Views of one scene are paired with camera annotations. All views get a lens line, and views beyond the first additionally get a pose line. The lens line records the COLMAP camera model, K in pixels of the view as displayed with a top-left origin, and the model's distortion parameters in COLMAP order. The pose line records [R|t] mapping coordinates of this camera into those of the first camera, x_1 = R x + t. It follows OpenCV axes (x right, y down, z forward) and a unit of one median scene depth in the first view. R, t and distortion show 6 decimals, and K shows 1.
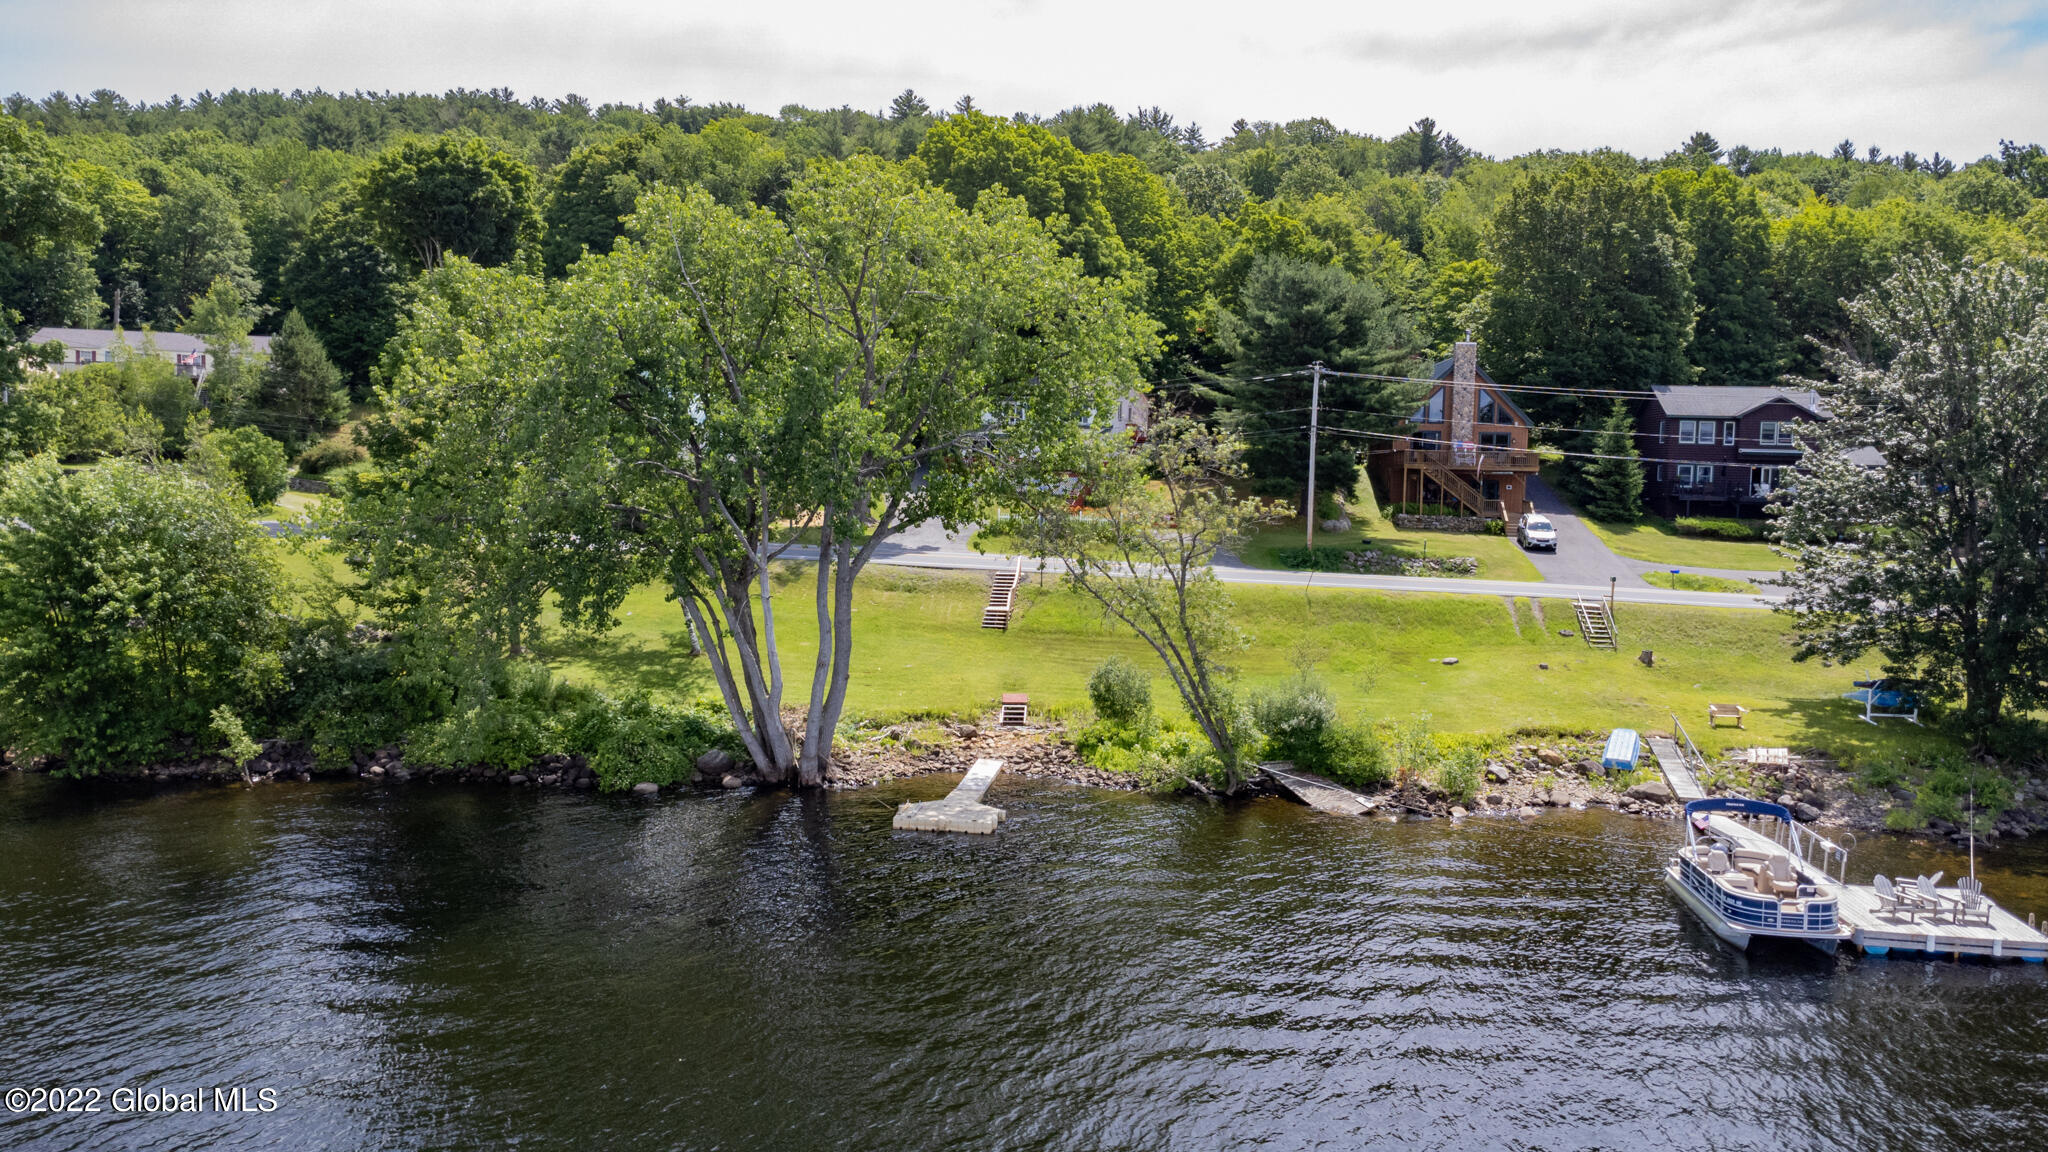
lens RADIAL K [[1454.9, 0, 1032.1], [0, 1454.9, 584.3], [0, 0, 1]] dist [0.001204, 0.003610]
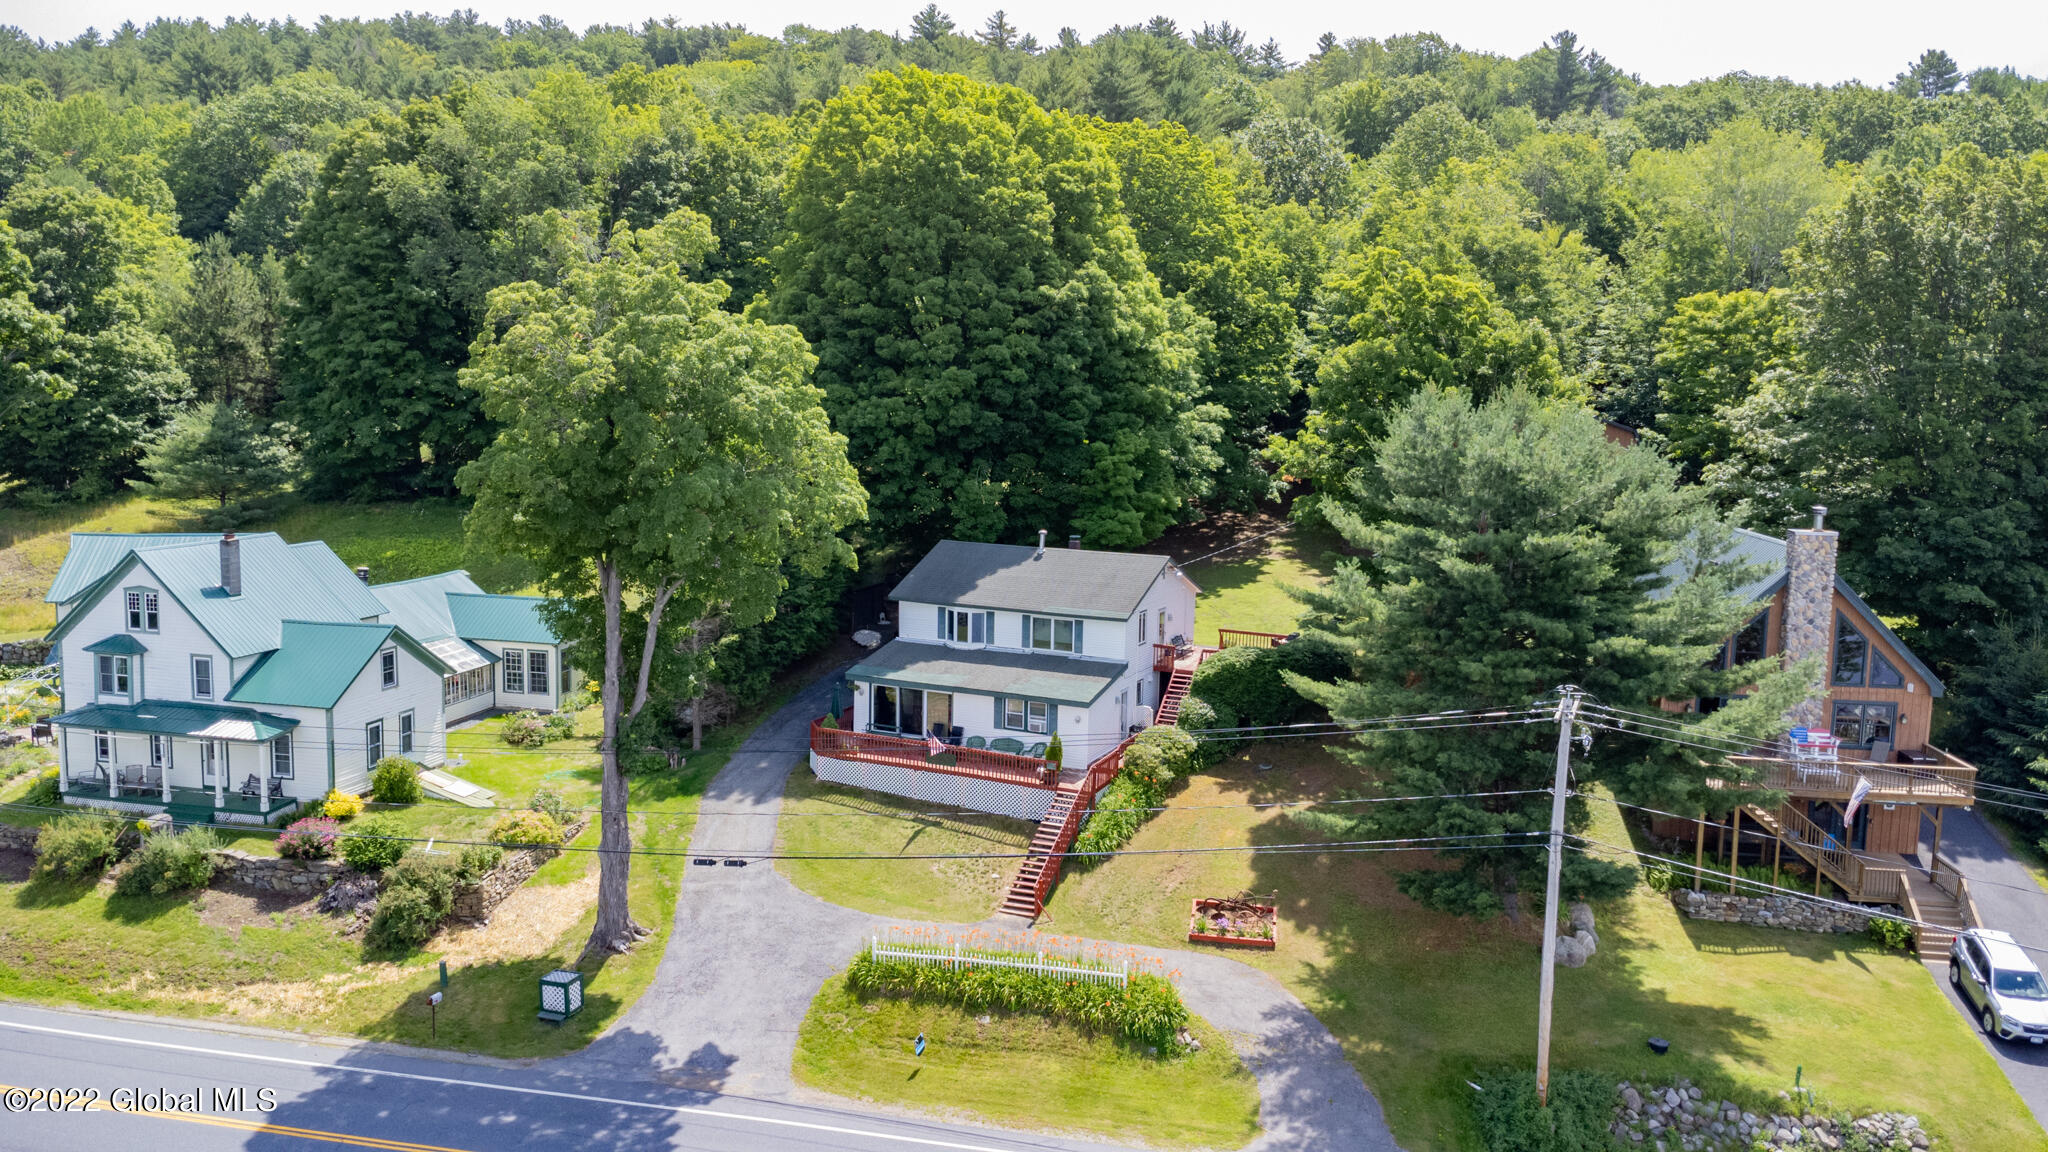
lens RADIAL K [[1463.3, 0, 1024.0], [0, 1463.3, 576.0], [0, 0, 1]] dist [0.006122, -0.010482]
pose [[0.998635, 0.002427, -0.052179, 0.046294], [0.000254, 0.998683, 0.051306, -0.173392], [0.052235, -0.051249, 0.997319, 0.461122]]
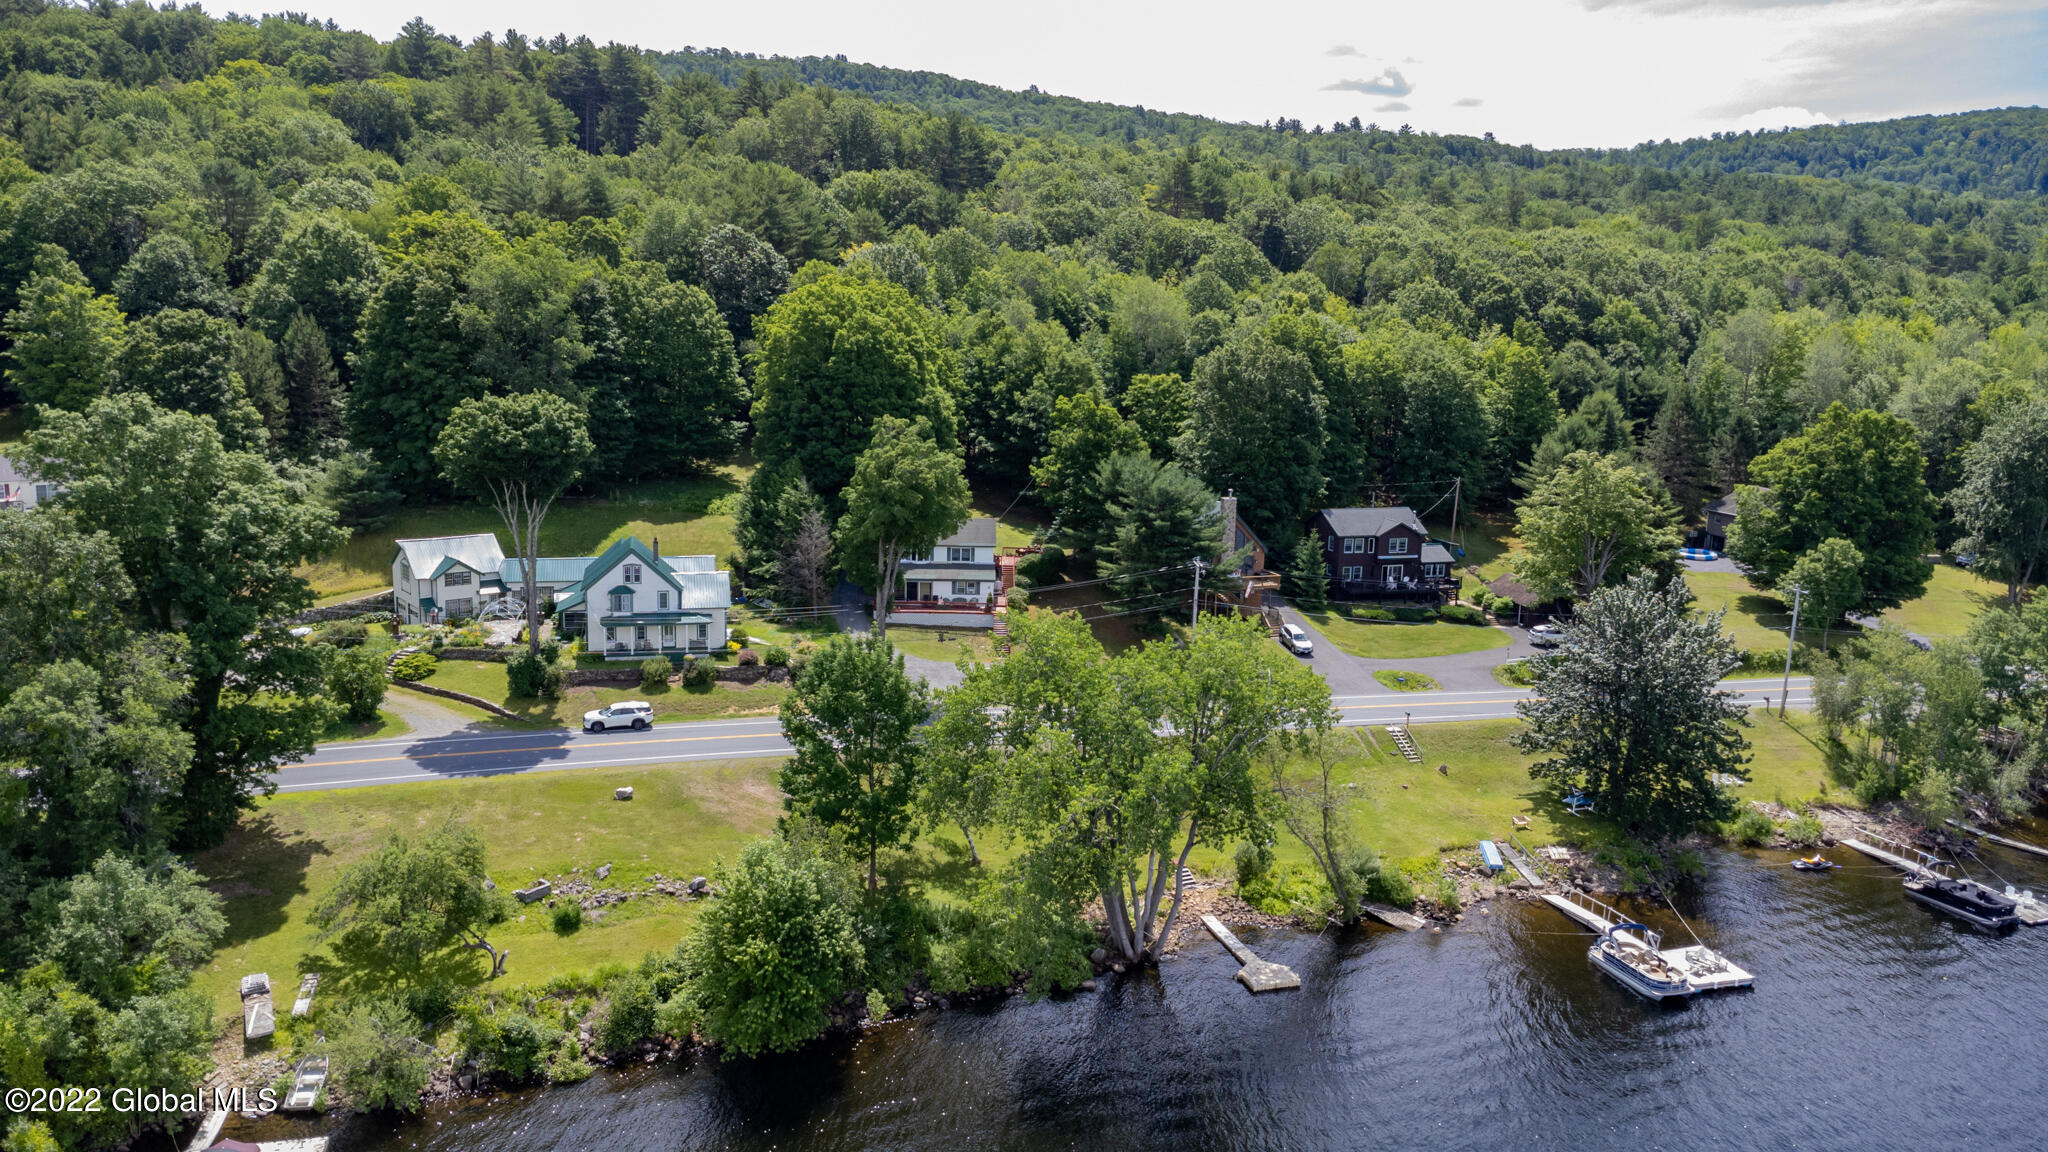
lens RADIAL K [[1463.3, 0, 1024.0], [0, 1463.3, 576.0], [0, 0, 1]] dist [0.006122, -0.010482]
pose [[0.906851, -0.077883, 0.414193, -0.491755], [0.028872, 0.991948, 0.123308, -0.269813], [-0.420462, -0.099863, 0.901798, -0.239664]]
